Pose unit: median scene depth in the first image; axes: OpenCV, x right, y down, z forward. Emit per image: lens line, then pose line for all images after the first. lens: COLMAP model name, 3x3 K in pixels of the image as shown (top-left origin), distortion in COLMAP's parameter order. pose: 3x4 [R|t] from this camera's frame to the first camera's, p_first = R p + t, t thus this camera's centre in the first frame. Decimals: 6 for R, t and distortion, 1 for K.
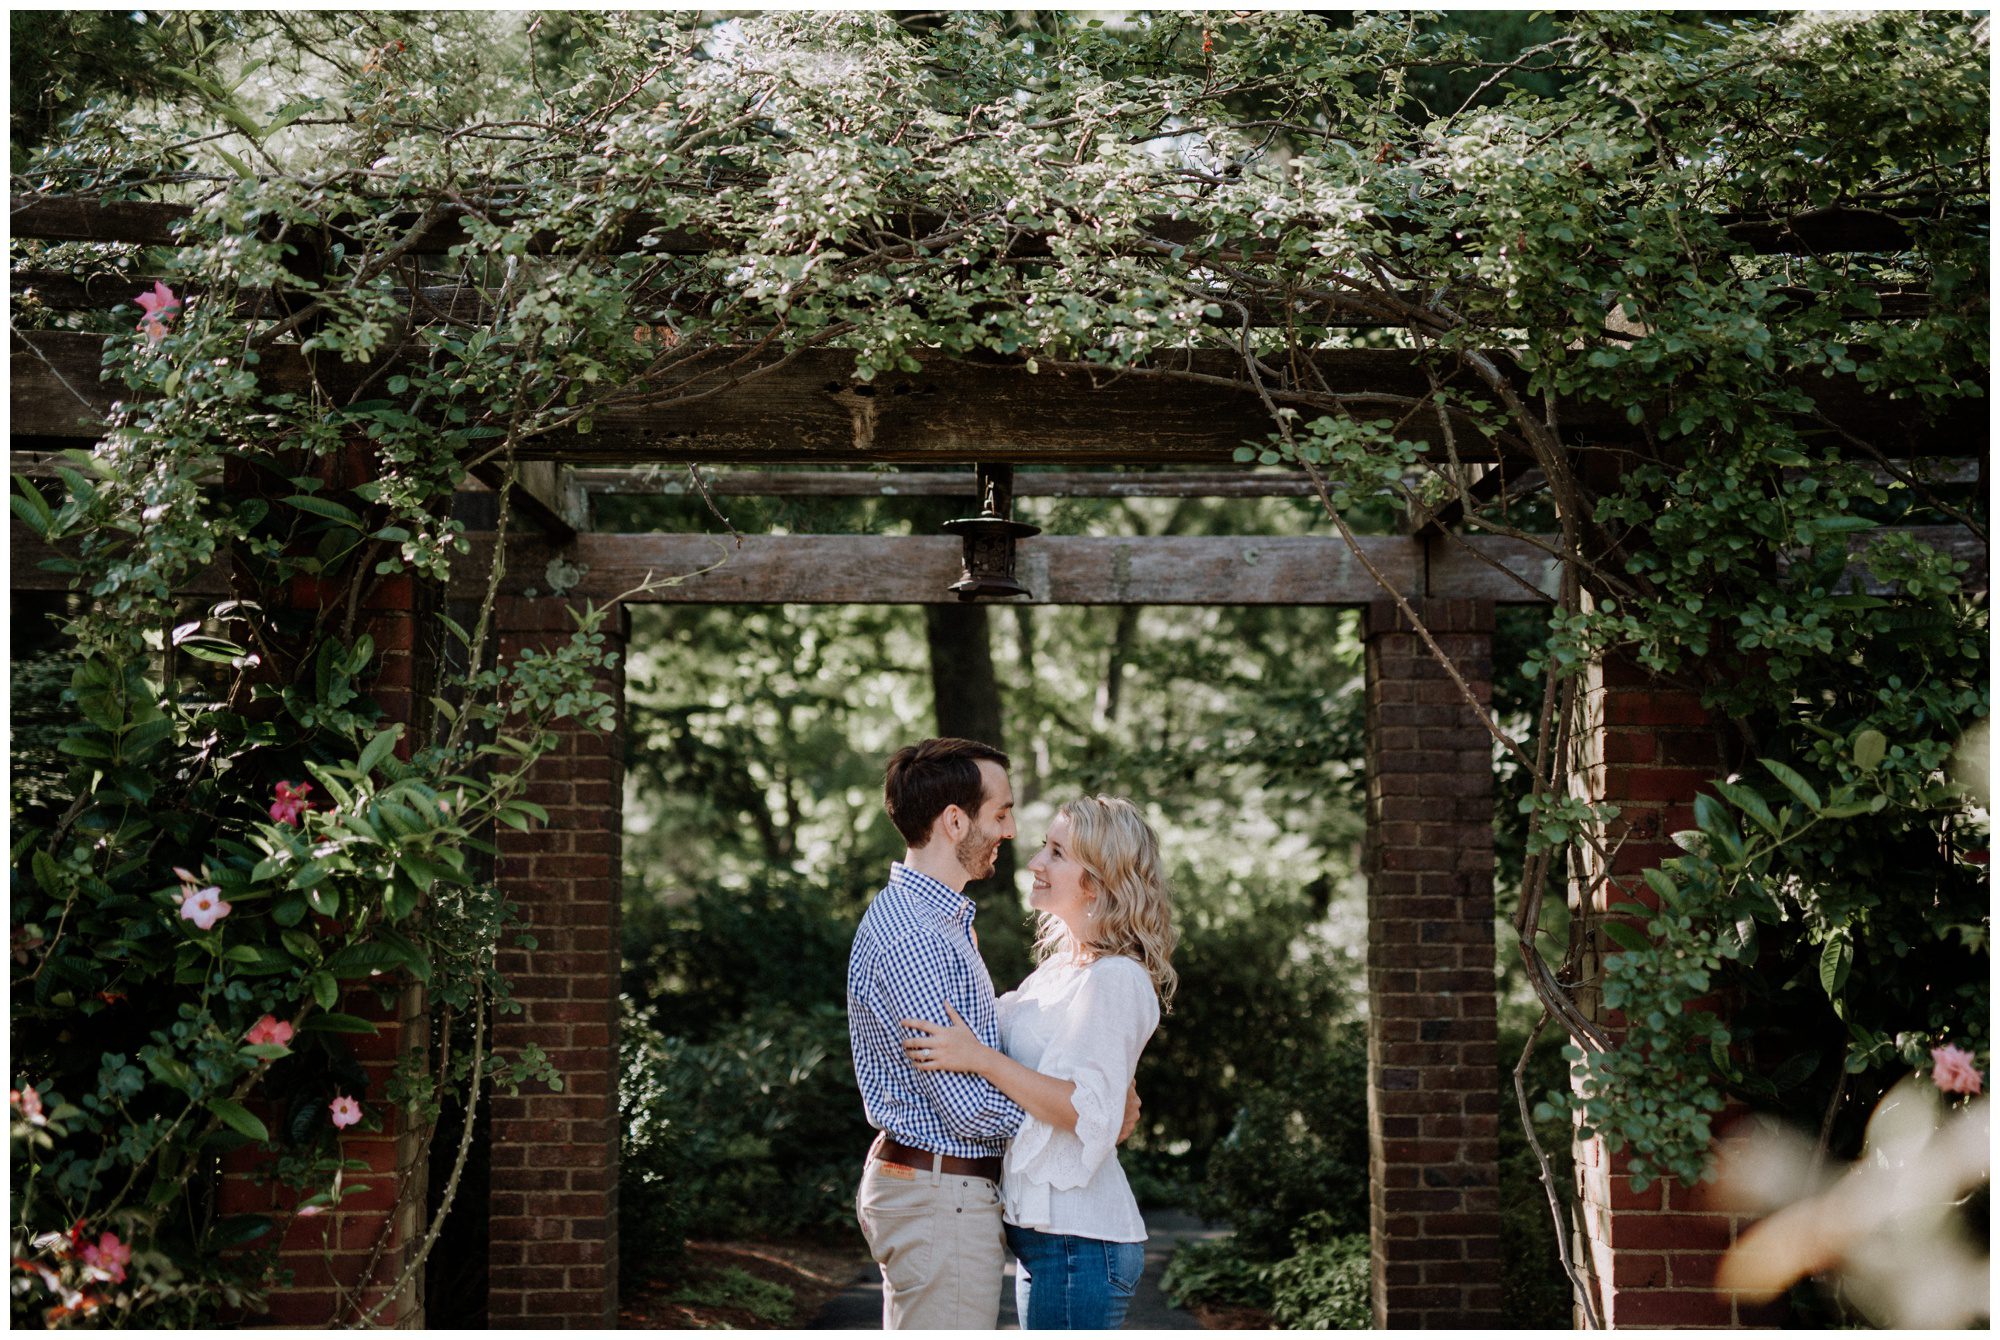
lens RADIAL K [[2889.7, 0, 1002.3], [0, 2889.7, 659.5], [0, 0, 1]] dist [0.009002, 0.000000]
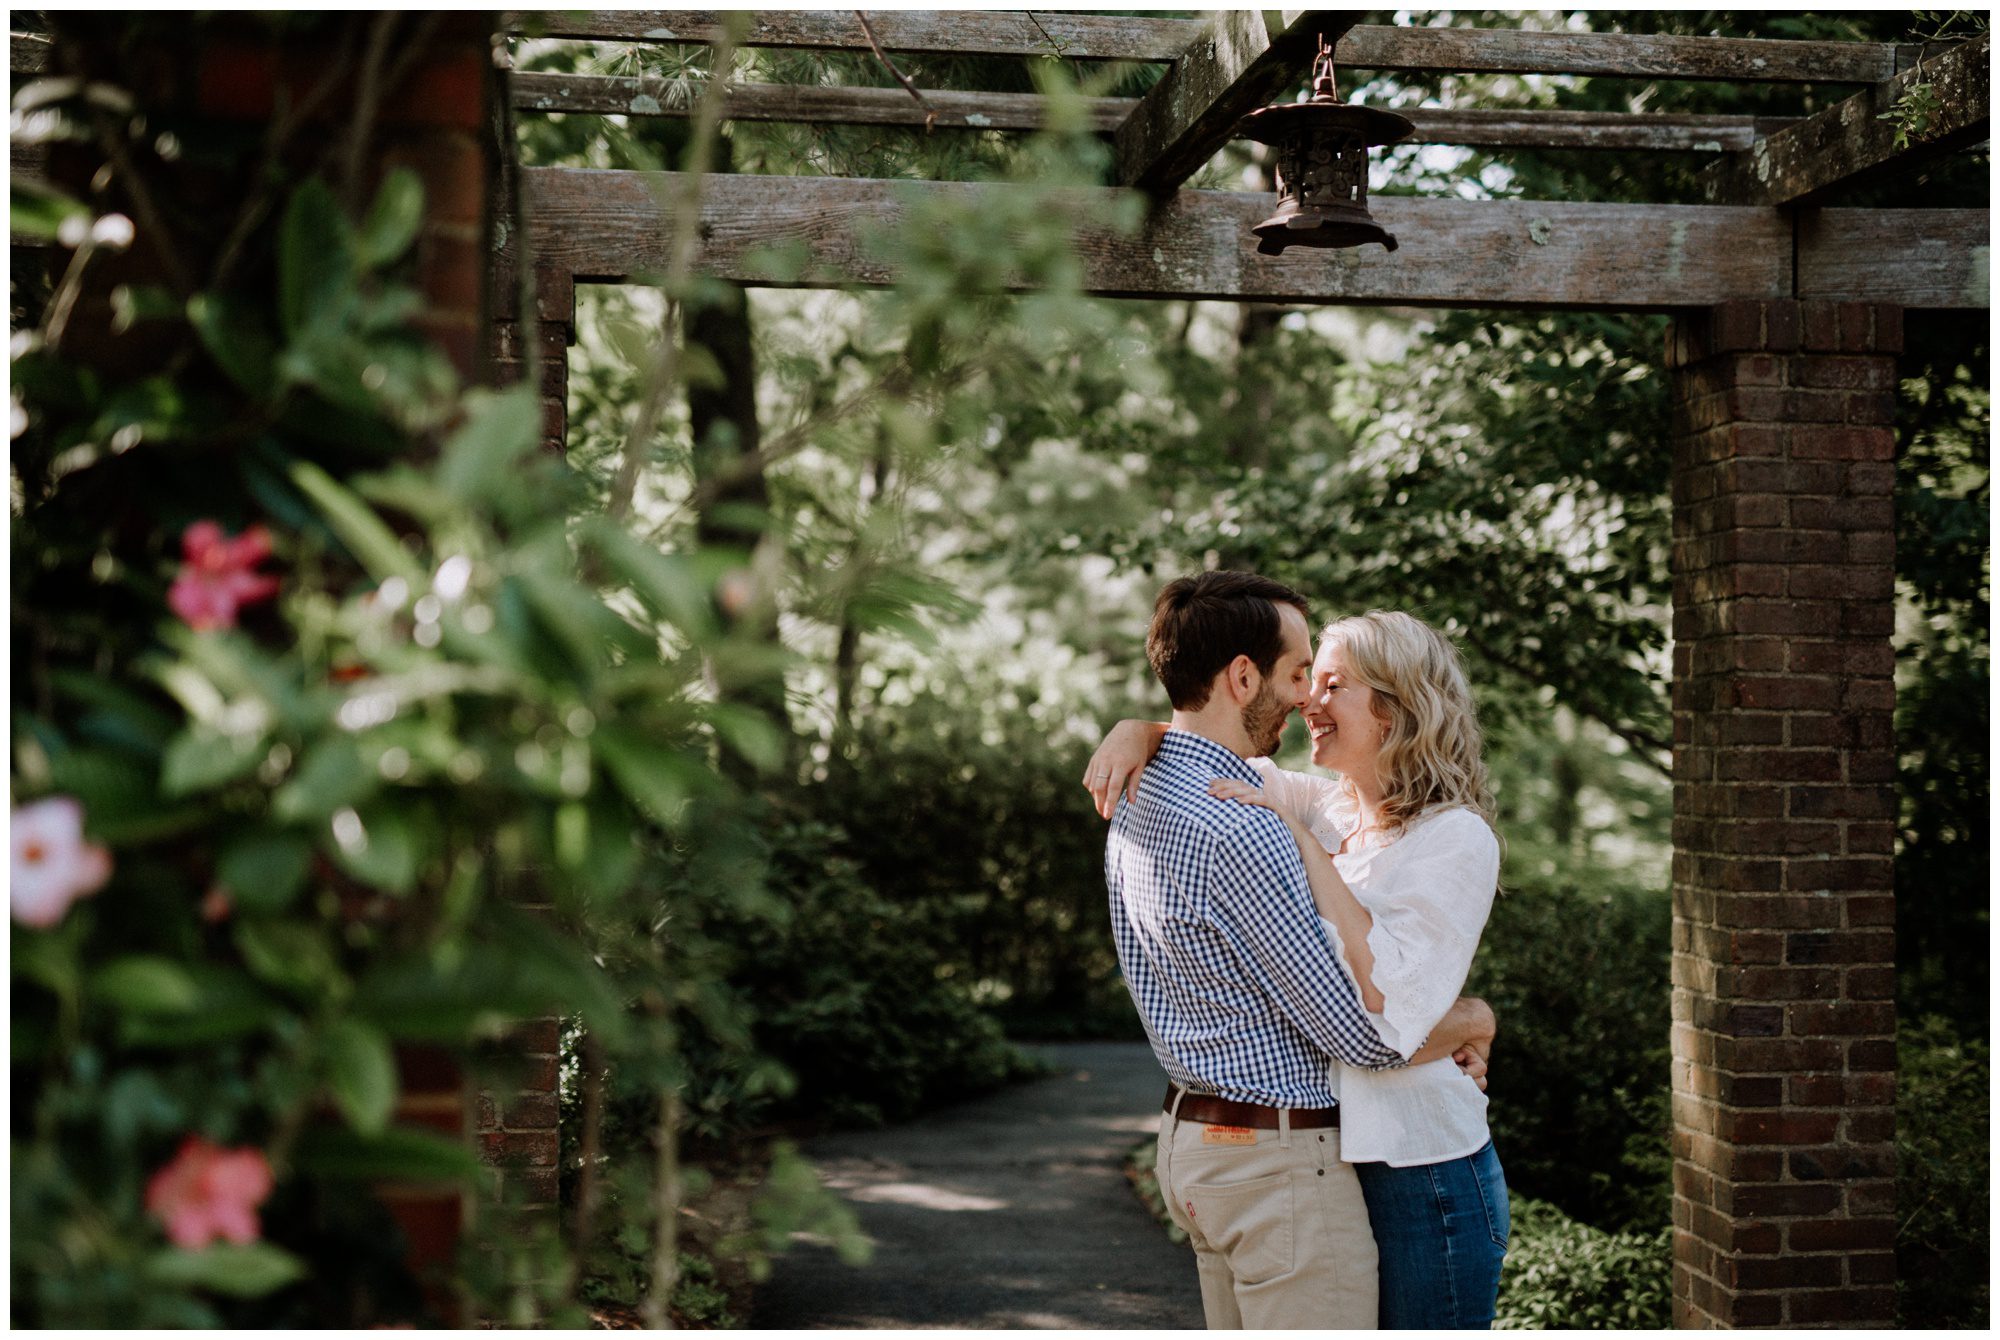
lens RADIAL K [[2889.7, 0, 1008.9], [0, 2889.7, 658.0], [0, 0, 1]] dist [0.009002, 0.000000]
pose [[0.992753, 0.008931, 0.119842, -0.190019], [-0.017087, 0.997593, 0.067200, 0.032271], [-0.118954, -0.068761, 0.990516, 0.601508]]
